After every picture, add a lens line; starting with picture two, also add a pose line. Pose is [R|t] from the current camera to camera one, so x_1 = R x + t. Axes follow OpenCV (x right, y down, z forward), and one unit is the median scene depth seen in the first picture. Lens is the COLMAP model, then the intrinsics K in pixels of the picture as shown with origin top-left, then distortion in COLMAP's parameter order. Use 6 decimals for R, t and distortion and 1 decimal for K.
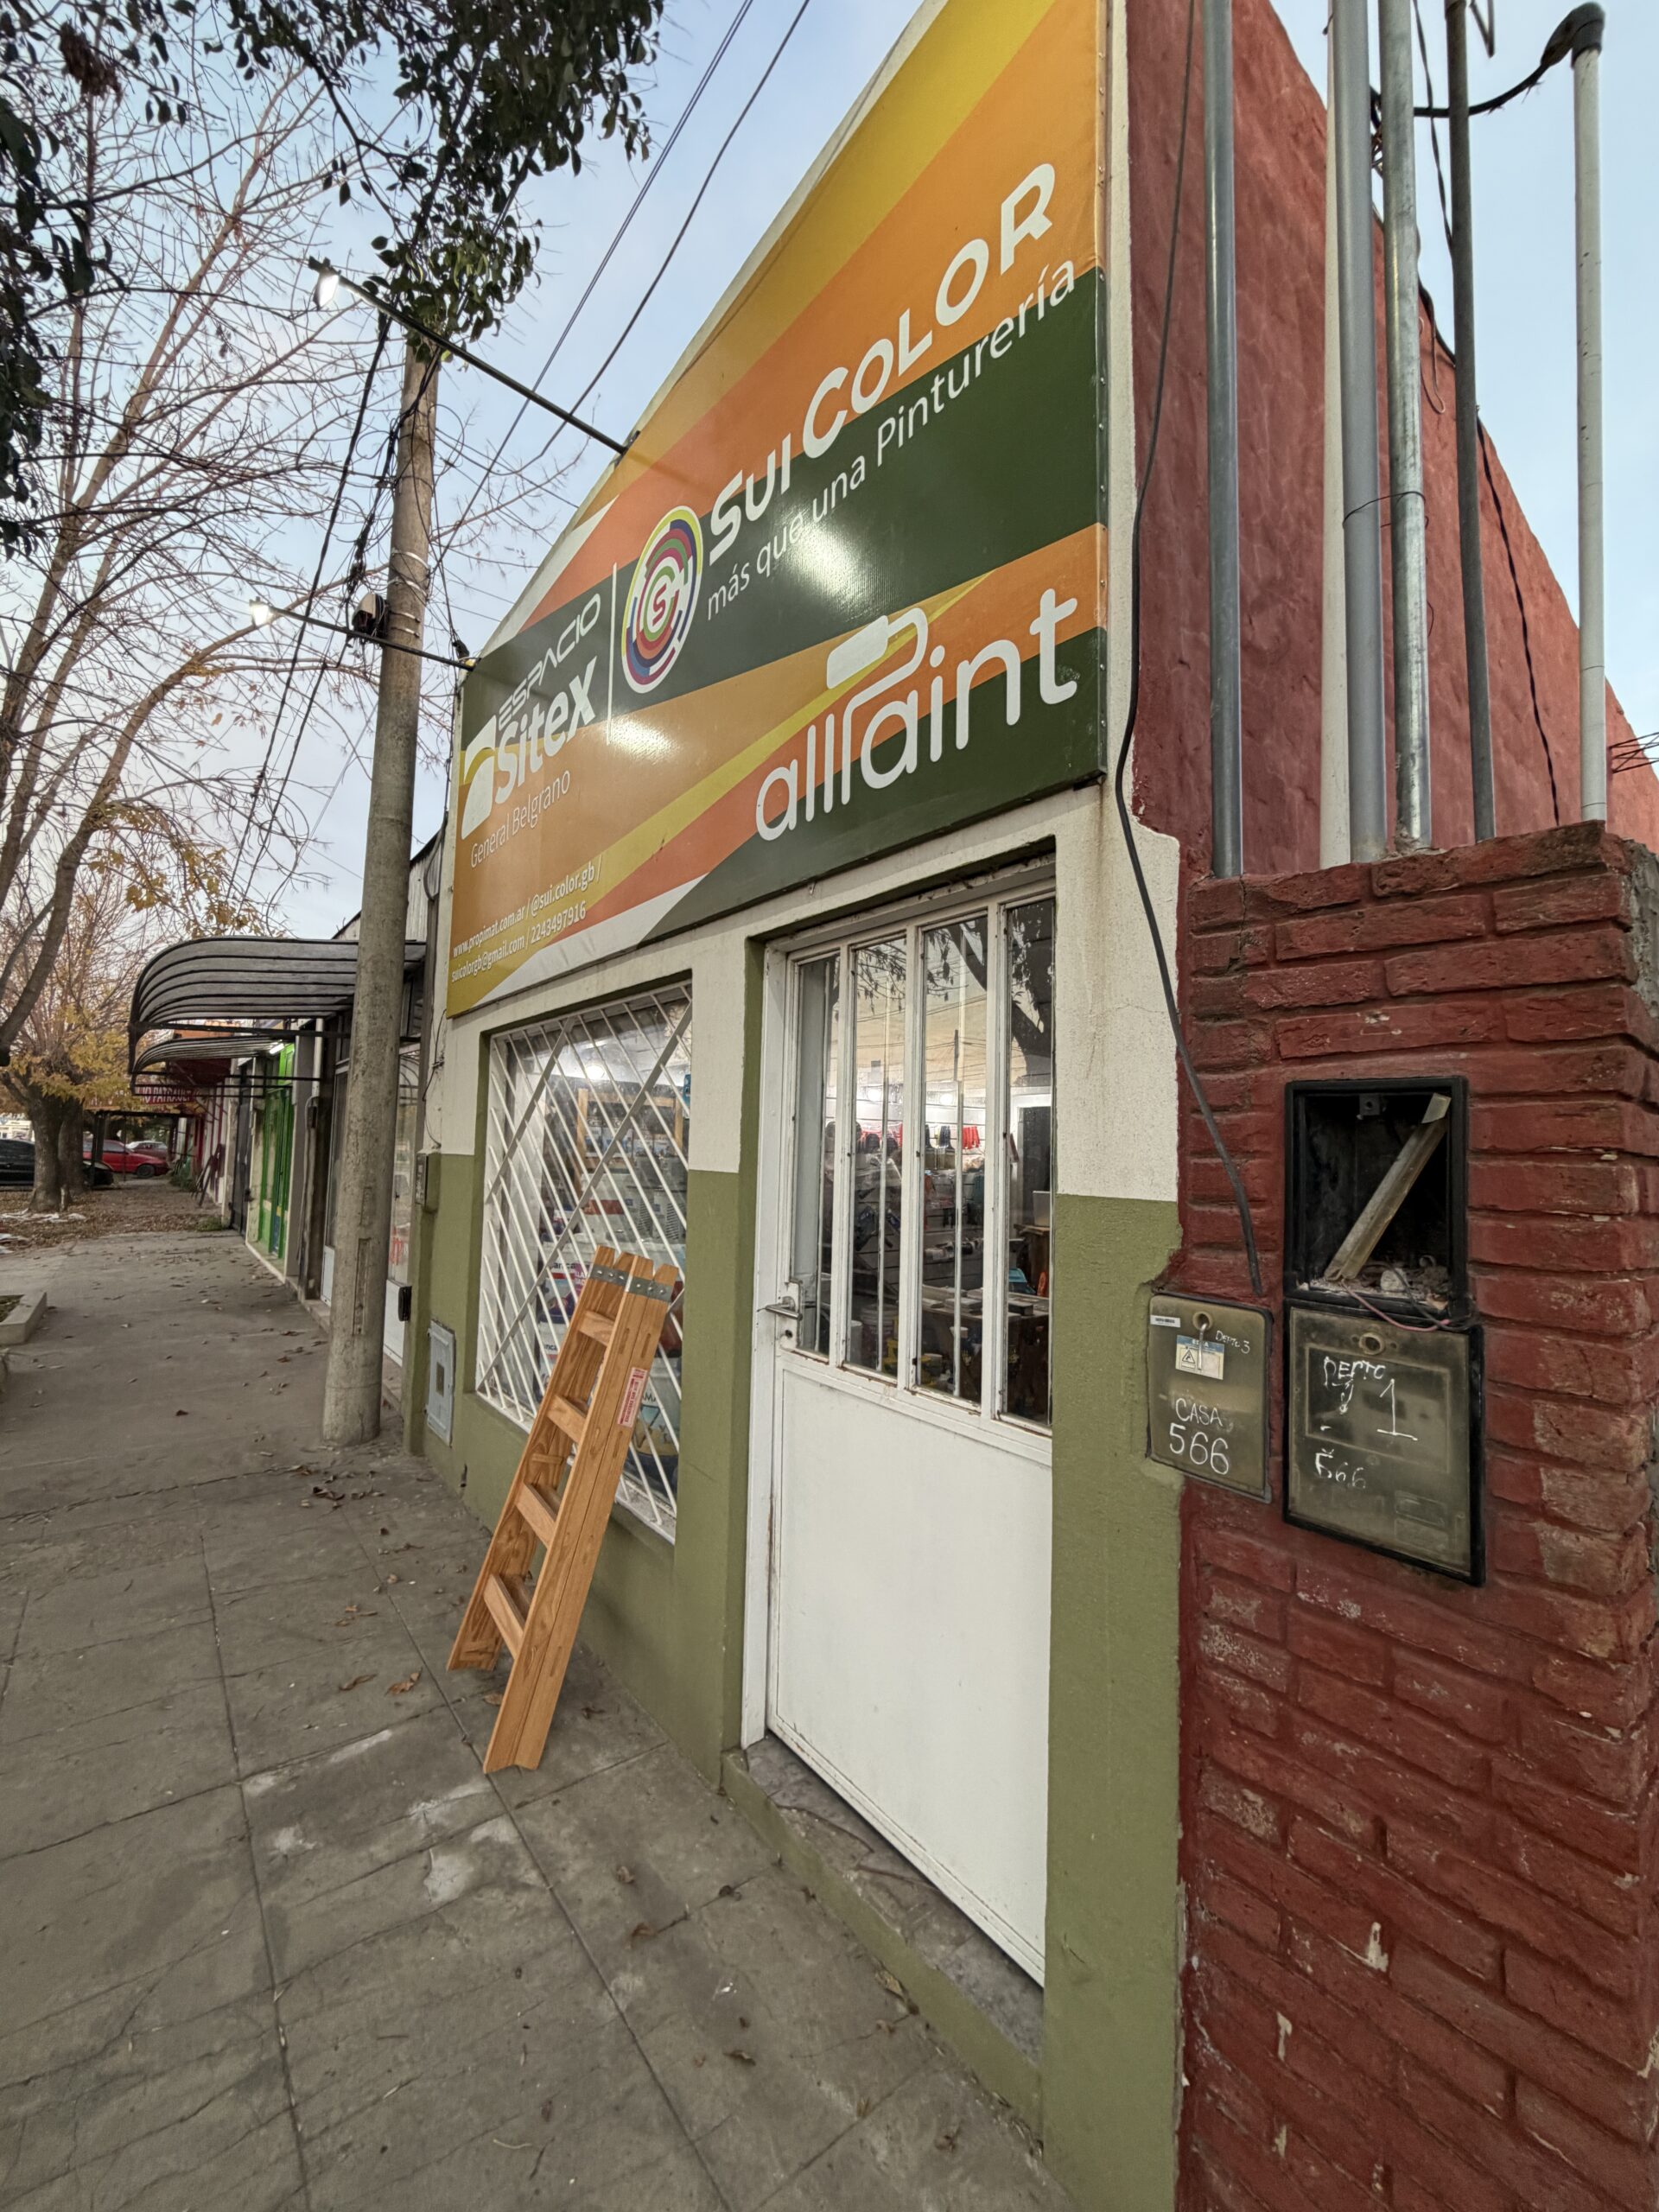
lens RADIAL K [[882.8, 0, 830.7], [0, 882.8, 1099.8], [0, 0, 1]] dist [0.002704, -0.001783]
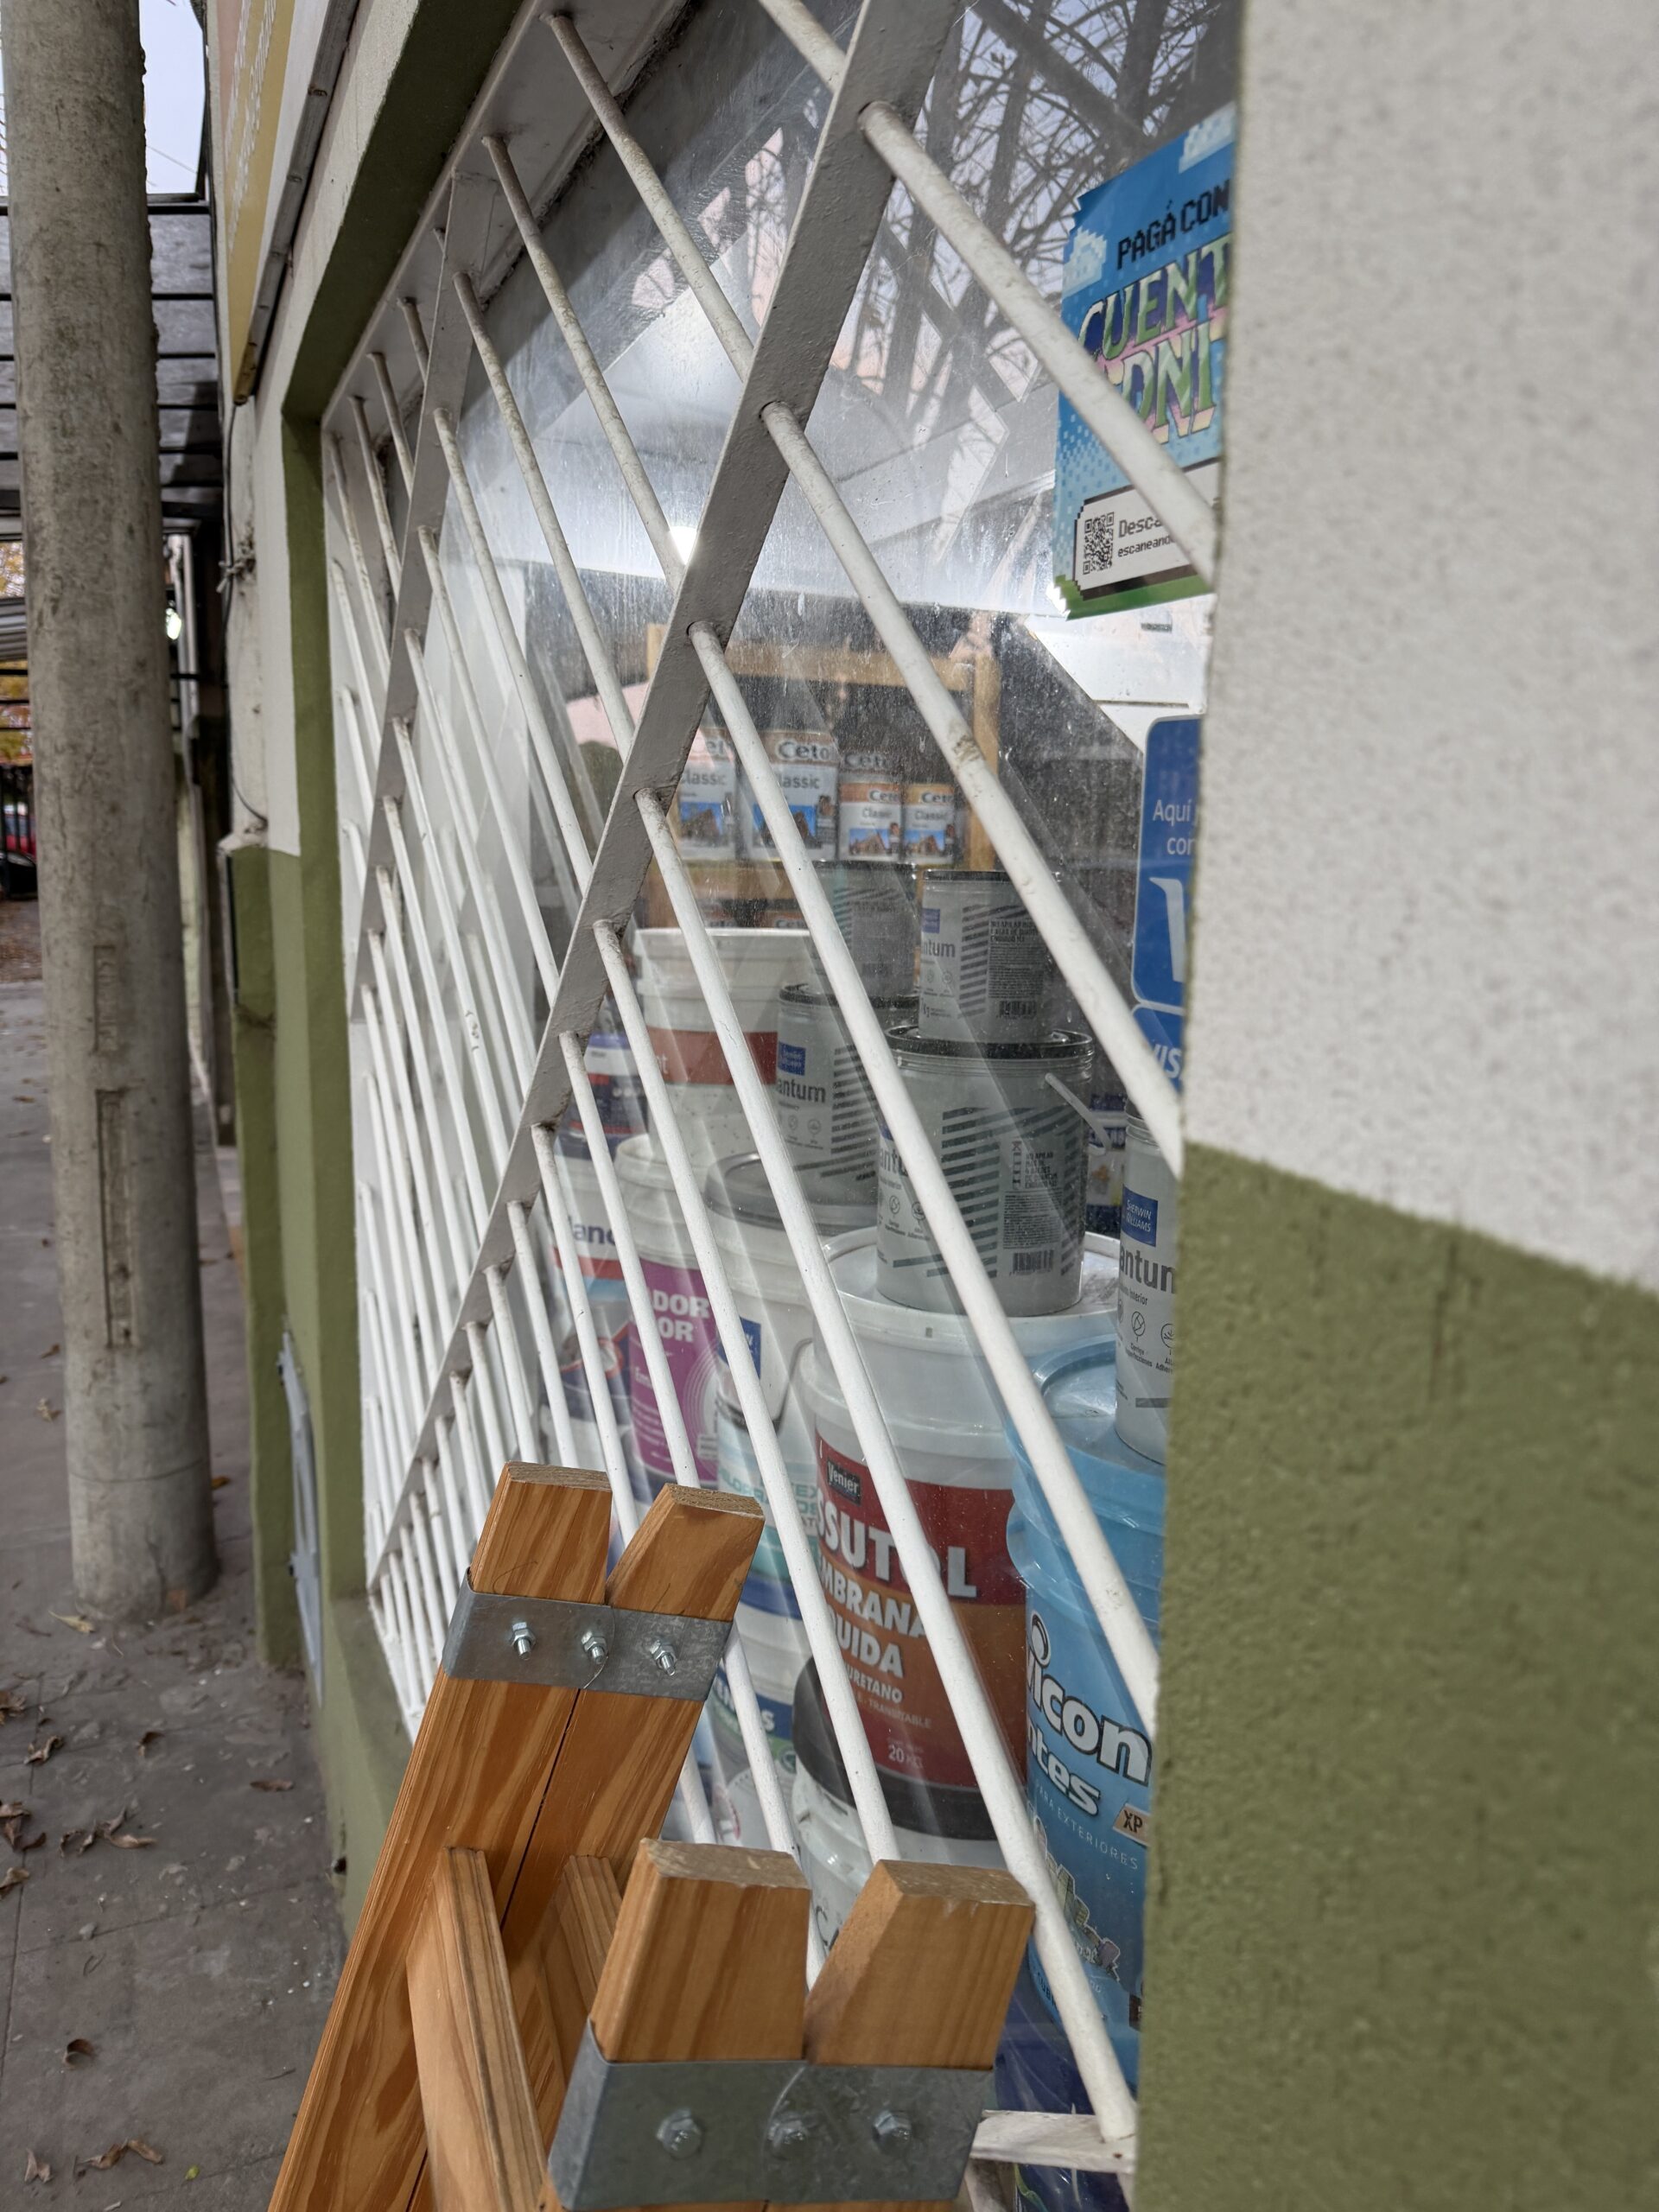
lens RADIAL K [[1545.9, 0, 823.4], [0, 1545.9, 1095.6], [0, 0, 1]] dist [0.071144, -0.126245]
pose [[0.965434, 0.034499, -0.258353, -0.216903], [0.025388, 0.974042, 0.224939, 0.061779], [0.259407, -0.223723, 0.939498, 1.198072]]
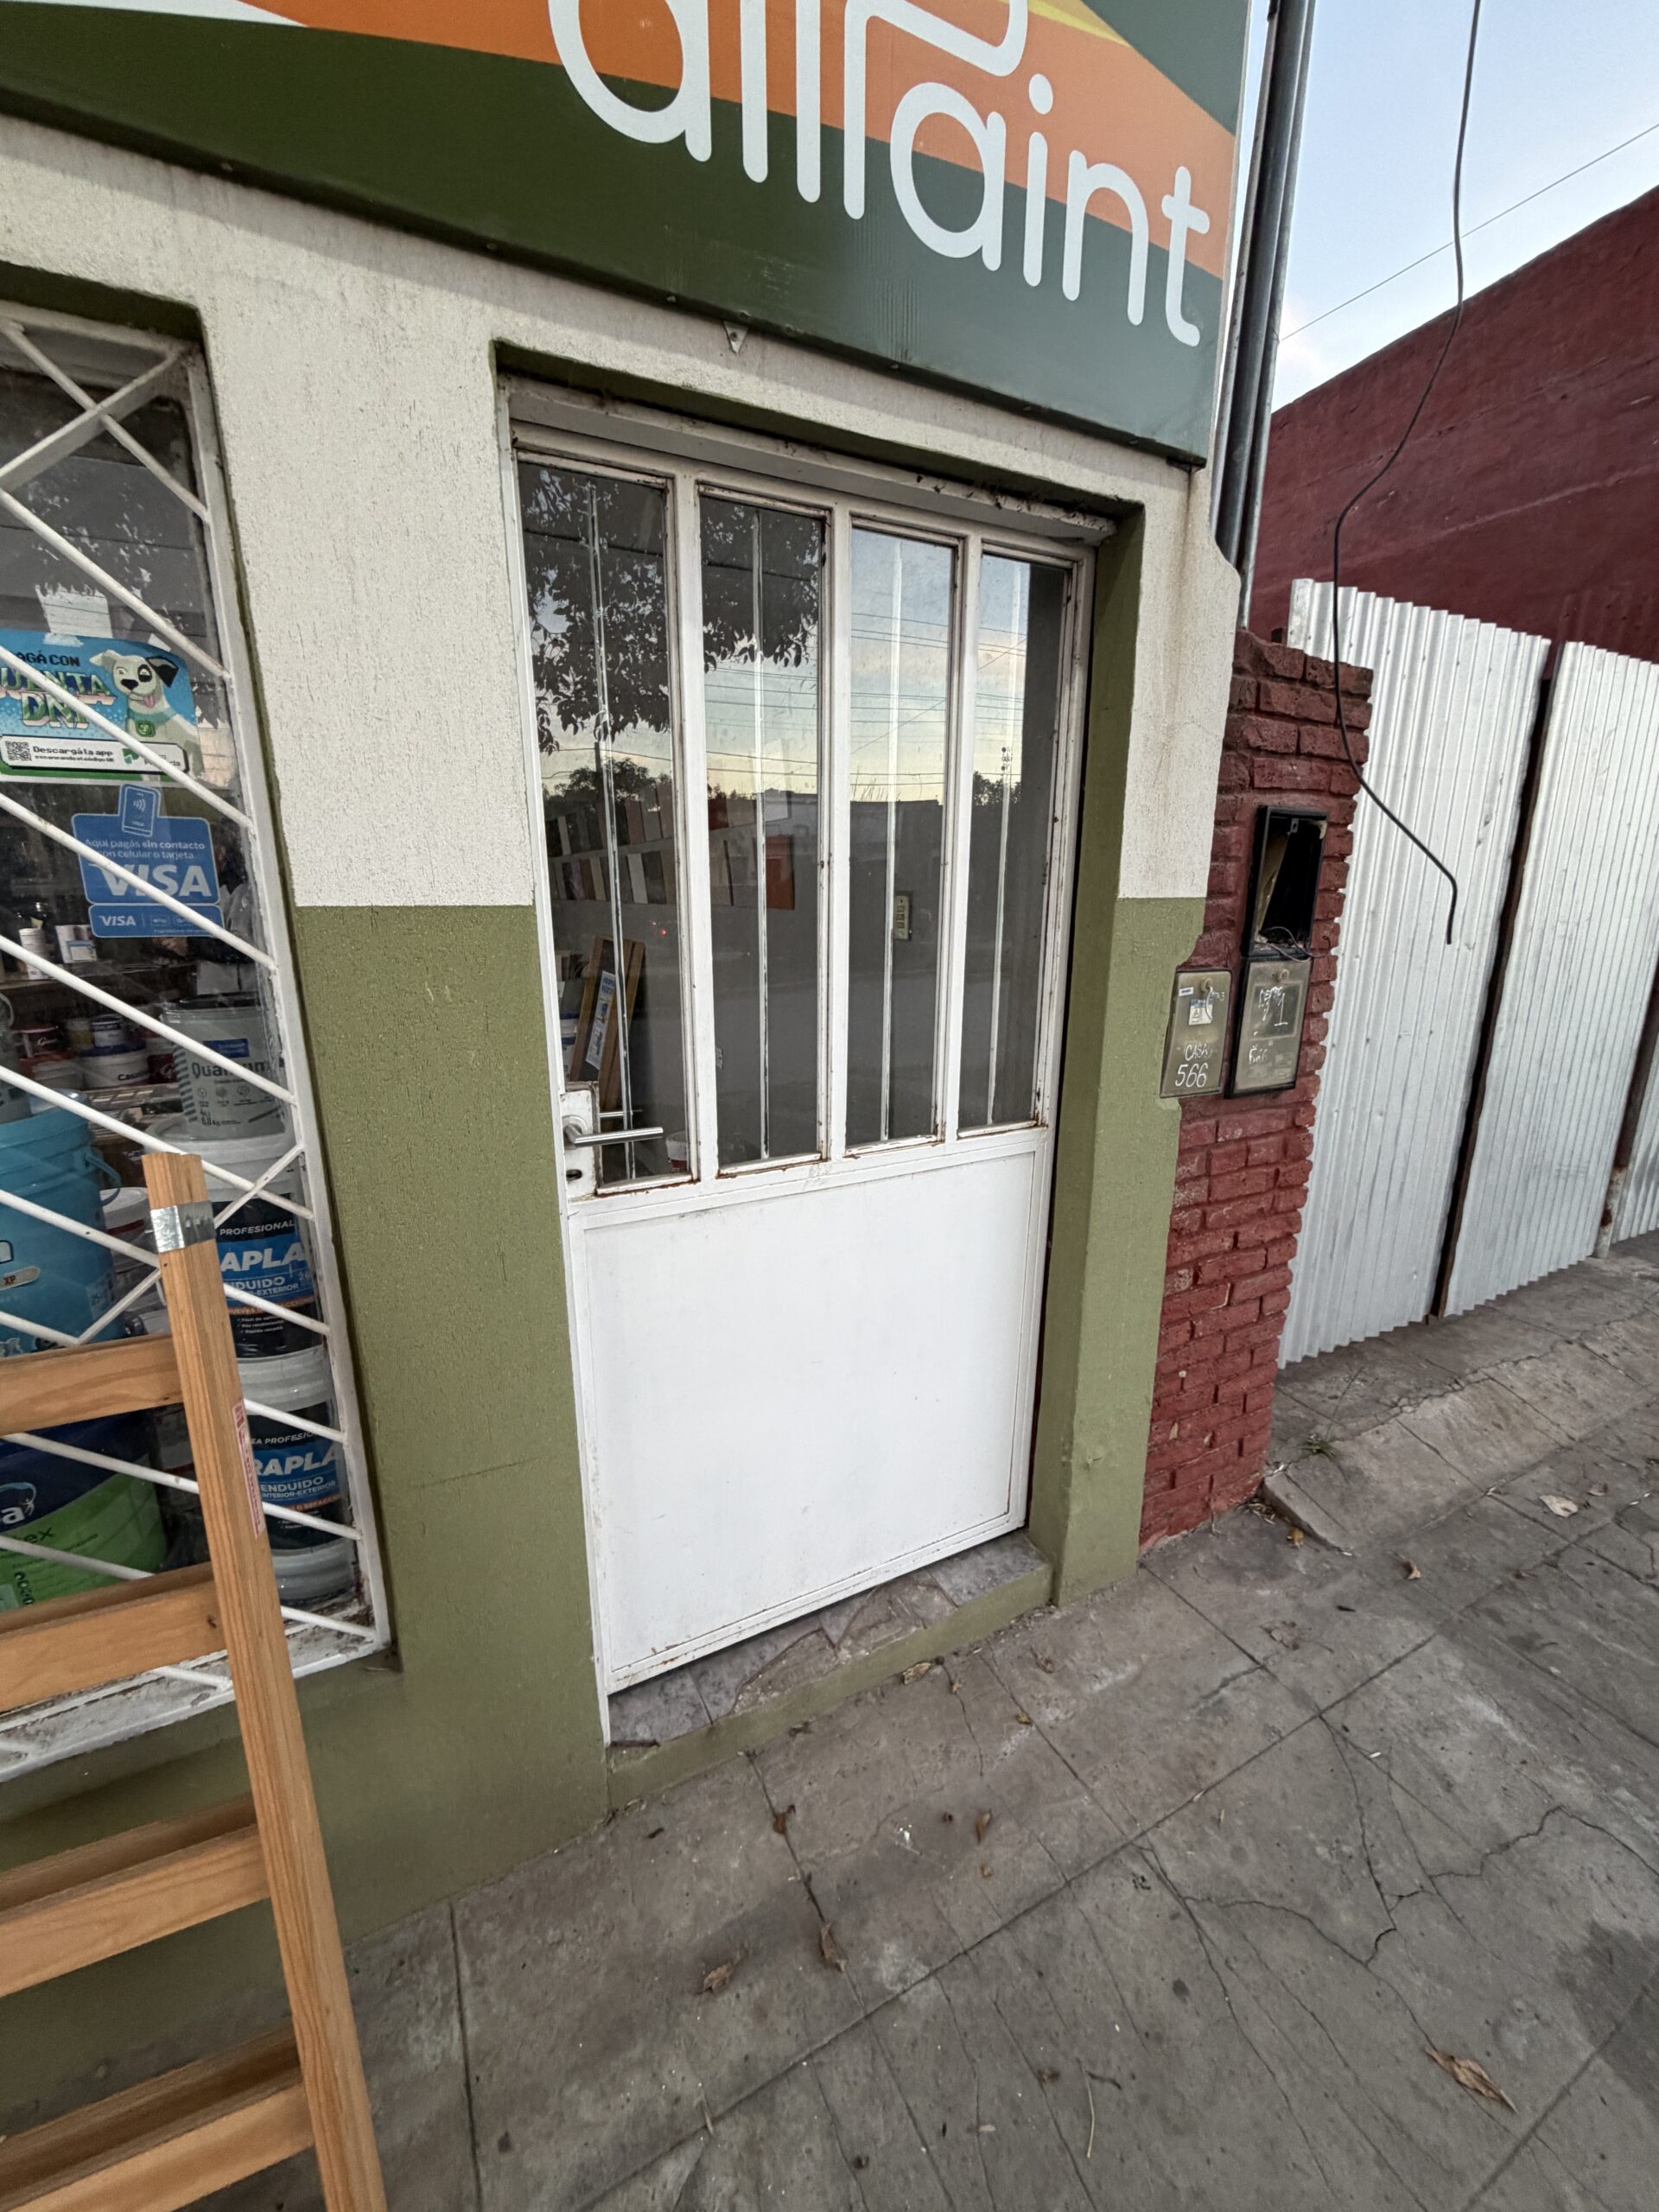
lens RADIAL K [[882.8, 0, 830.7], [0, 882.8, 1099.8], [0, 0, 1]] dist [0.002704, -0.001783]
pose [[0.182501, -0.264970, 0.946829, -0.725532], [-0.056748, 0.958557, 0.279190, 0.050387], [-0.981567, -0.104683, 0.159902, 0.943113]]
